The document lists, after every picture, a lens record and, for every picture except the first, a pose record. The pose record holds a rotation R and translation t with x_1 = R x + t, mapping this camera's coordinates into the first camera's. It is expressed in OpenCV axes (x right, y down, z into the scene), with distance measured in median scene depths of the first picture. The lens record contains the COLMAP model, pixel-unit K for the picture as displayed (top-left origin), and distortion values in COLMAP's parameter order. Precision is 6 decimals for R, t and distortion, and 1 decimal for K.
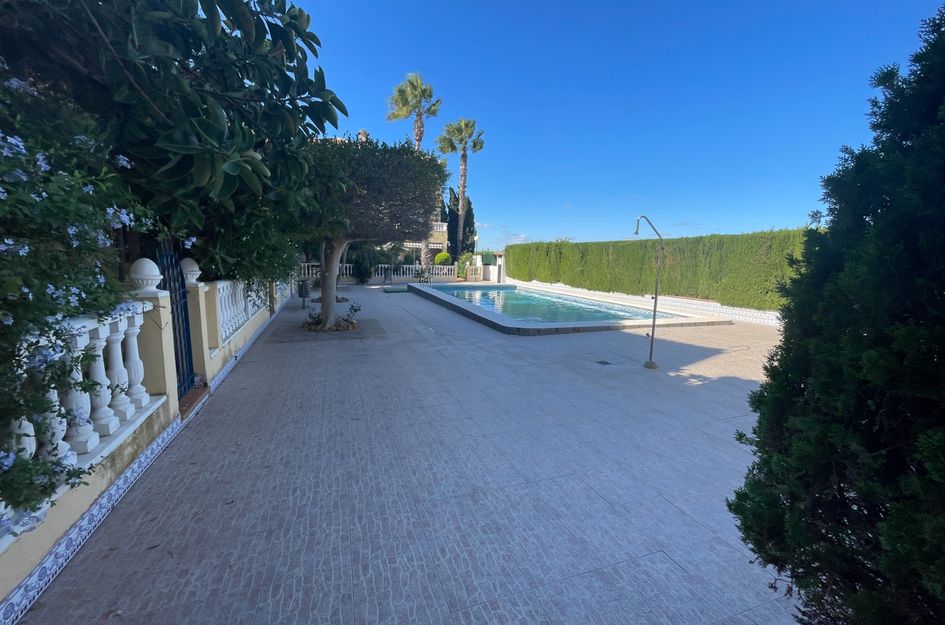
lens RADIAL K [[382.6, 0, 468.8], [0, 382.6, 310.0], [0, 0, 1]] dist [0.000535, -0.000080]
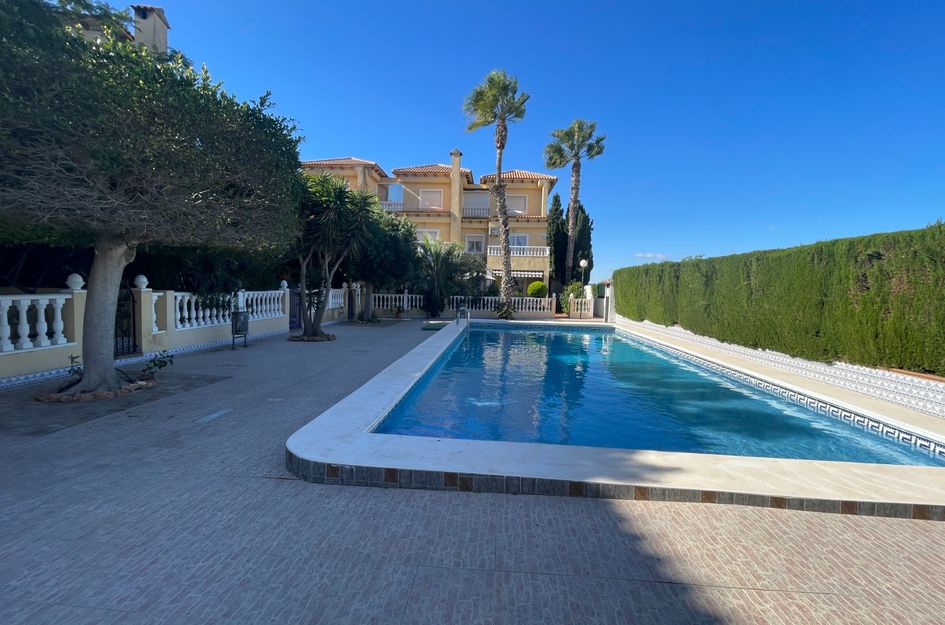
lens RADIAL K [[382.6, 0, 468.8], [0, 382.6, 310.0], [0, 0, 1]] dist [0.000535, -0.000080]
pose [[0.913274, 0.021083, -0.406800, 0.138495], [-0.056514, 0.995560, -0.075279, -0.023414], [0.403407, 0.091741, 0.910410, 0.227724]]
